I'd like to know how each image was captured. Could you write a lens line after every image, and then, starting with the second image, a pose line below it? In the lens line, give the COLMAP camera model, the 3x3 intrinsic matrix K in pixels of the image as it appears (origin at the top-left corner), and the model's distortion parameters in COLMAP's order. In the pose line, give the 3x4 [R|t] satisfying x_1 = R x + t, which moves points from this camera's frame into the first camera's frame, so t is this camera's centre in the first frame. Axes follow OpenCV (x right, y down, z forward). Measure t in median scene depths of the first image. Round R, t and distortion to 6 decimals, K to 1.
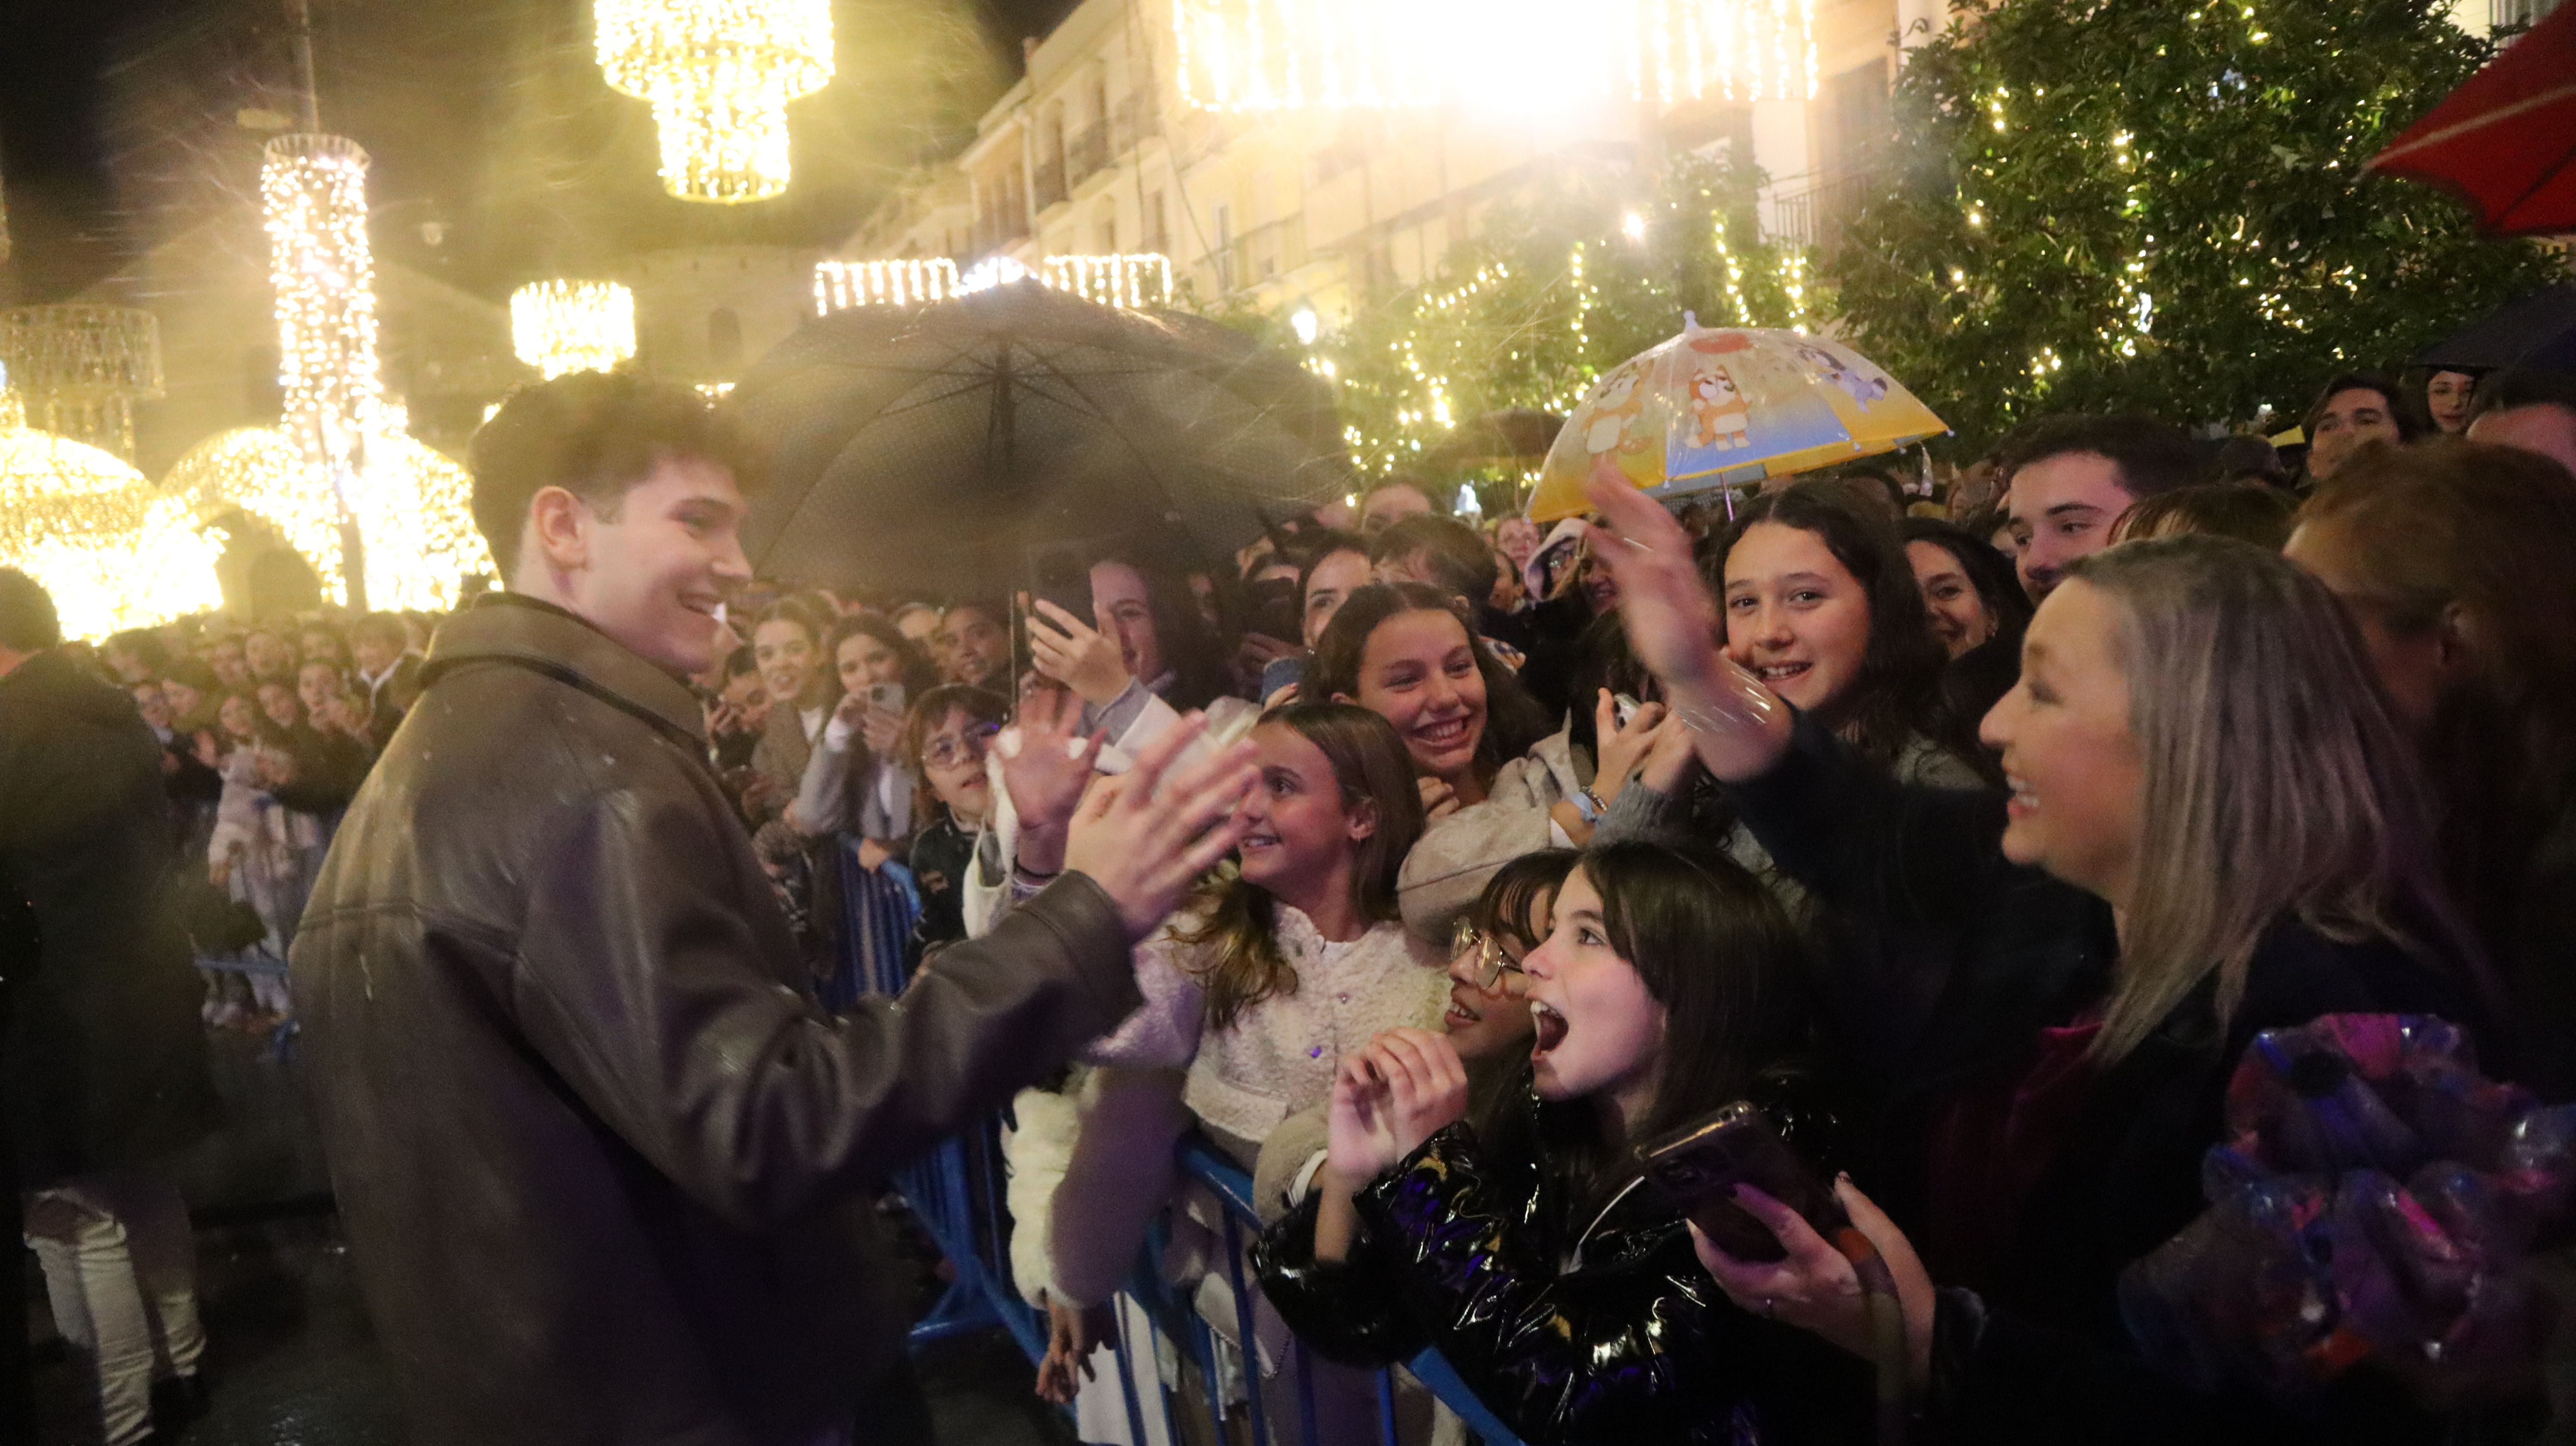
lens RADIAL K [[1809.2, 0, 1269.0], [0, 1809.2, 717.4], [0, 0, 1]] dist [-0.074201, 0.035403]
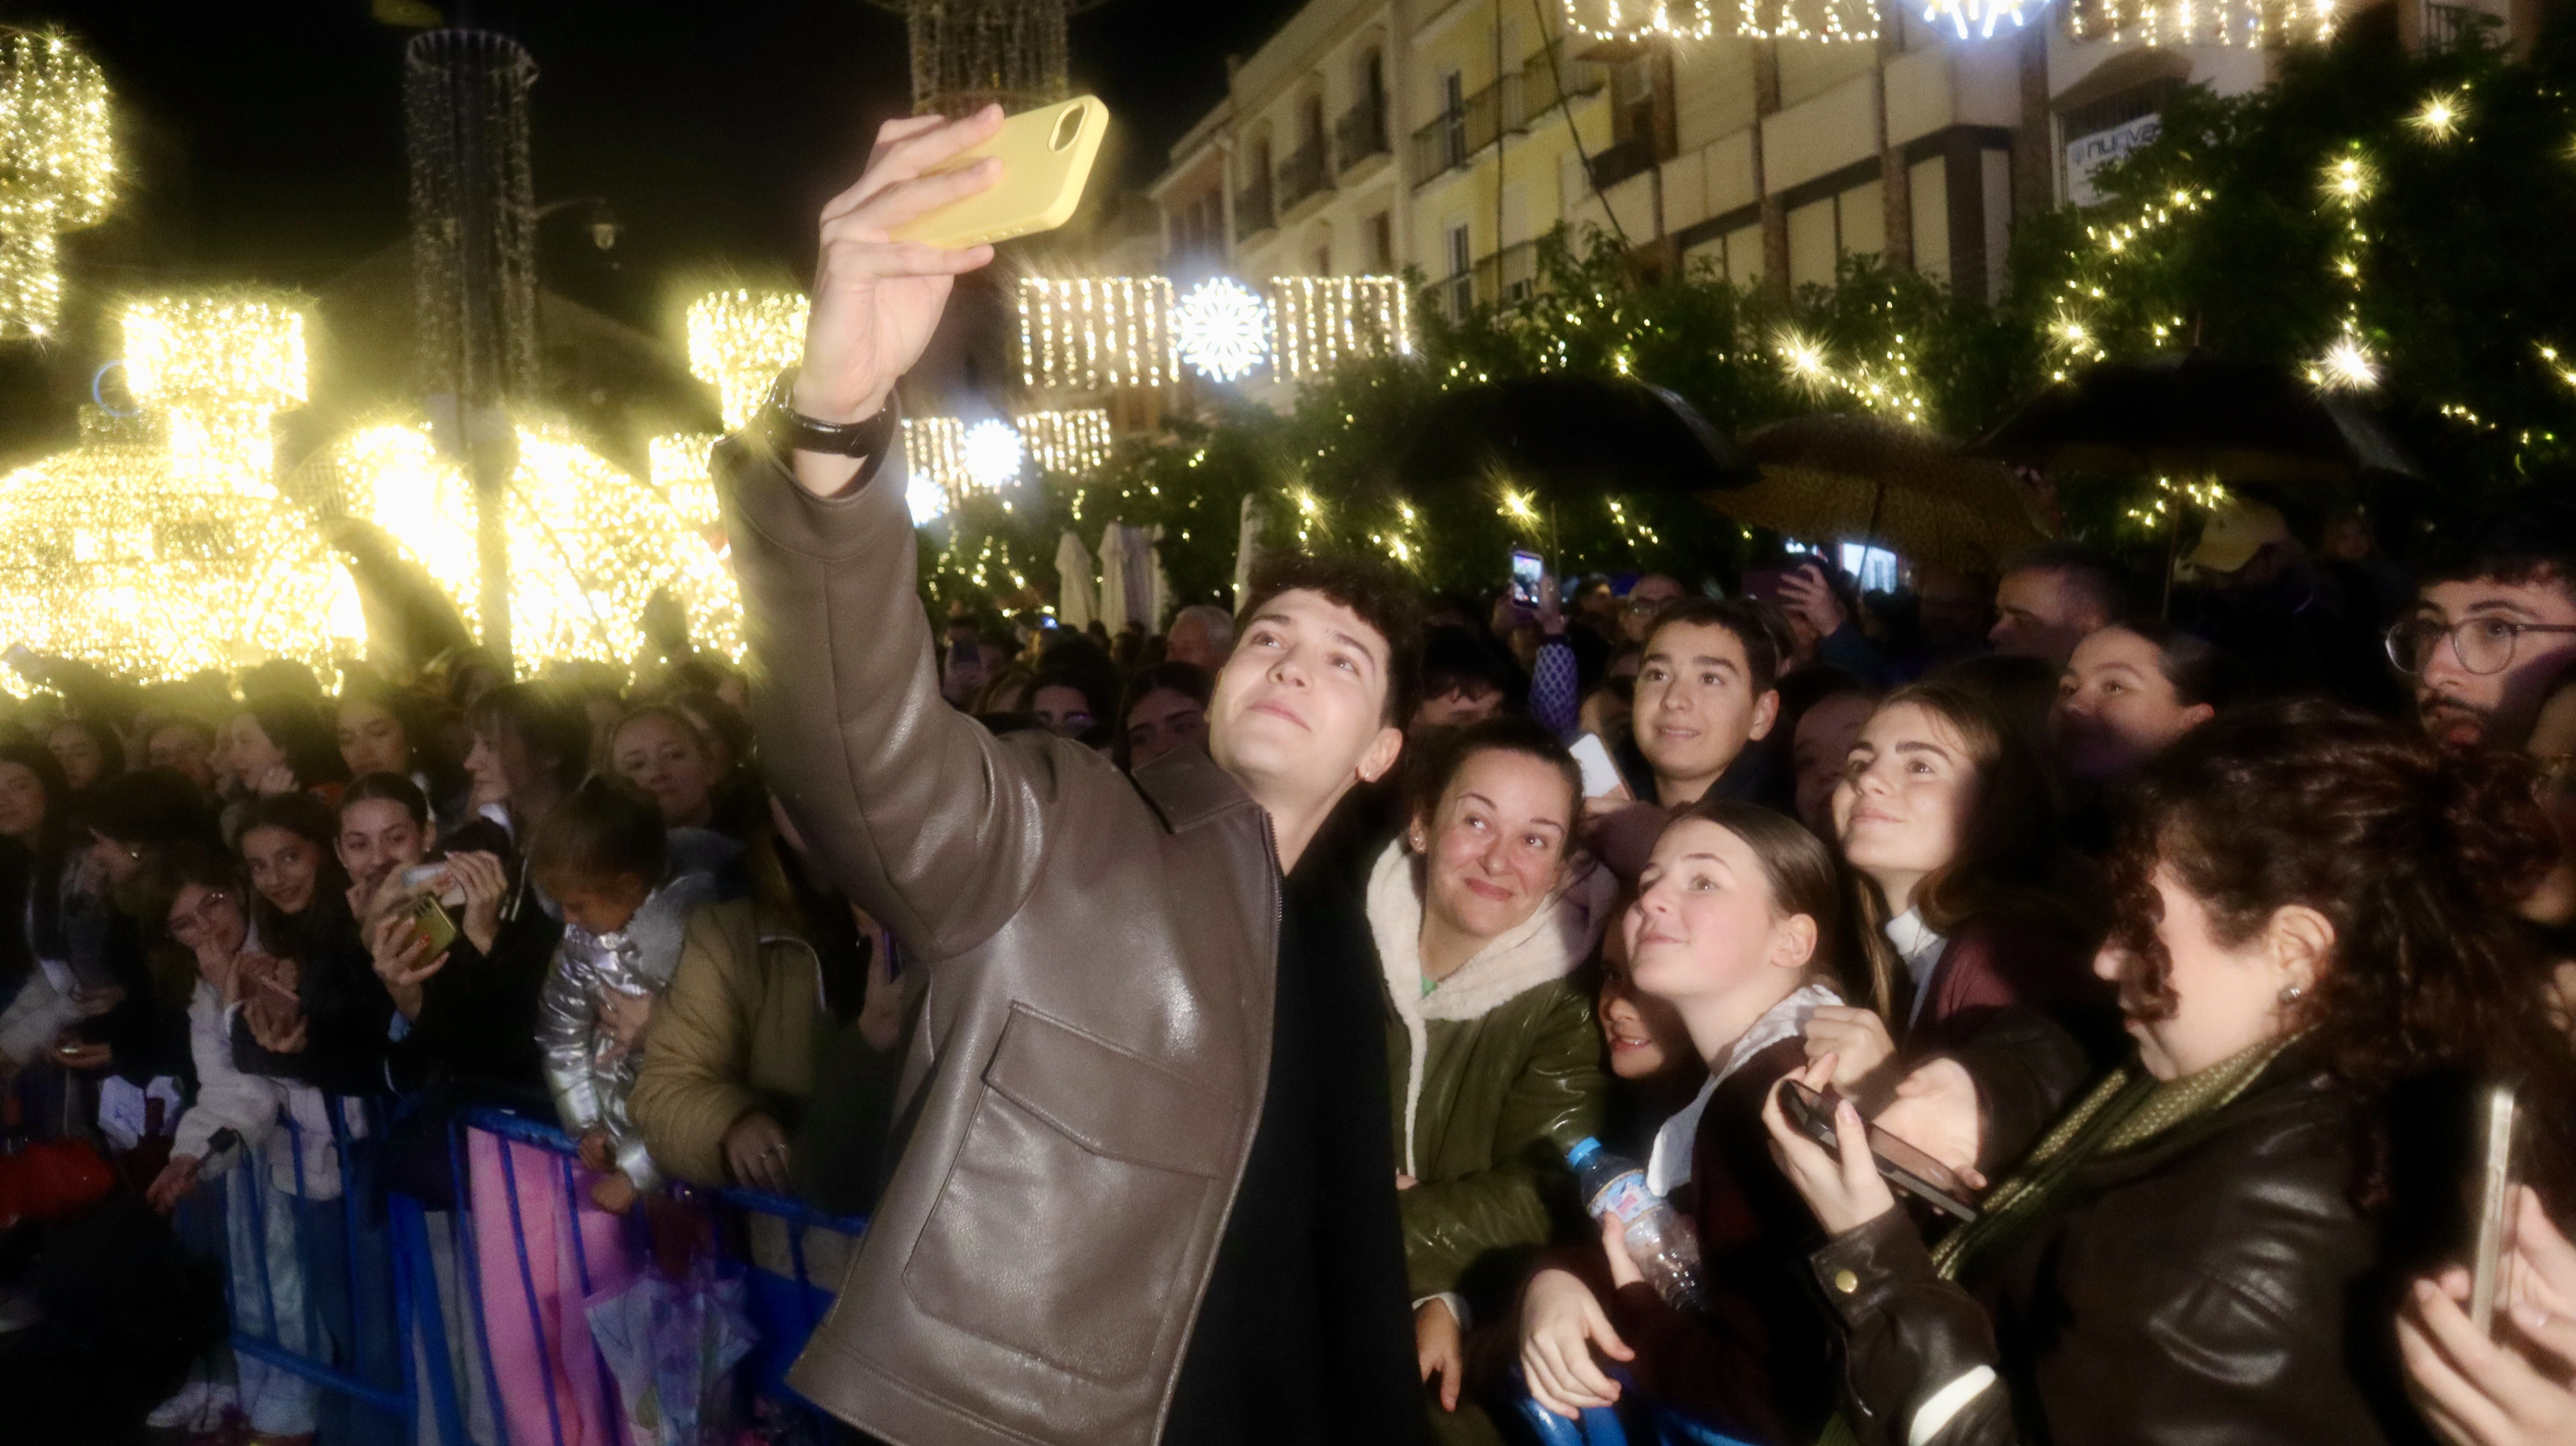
lens RADIAL K [[1809.2, 0, 1275.4], [0, 1809.2, 721.2], [0, 0, 1]] dist [-0.074201, 0.035403]
pose [[0.997293, 0.025877, -0.068822, -0.054484], [-0.027906, 0.999199, -0.028688, -0.008202], [0.068025, 0.030531, 0.997216, 0.110495]]
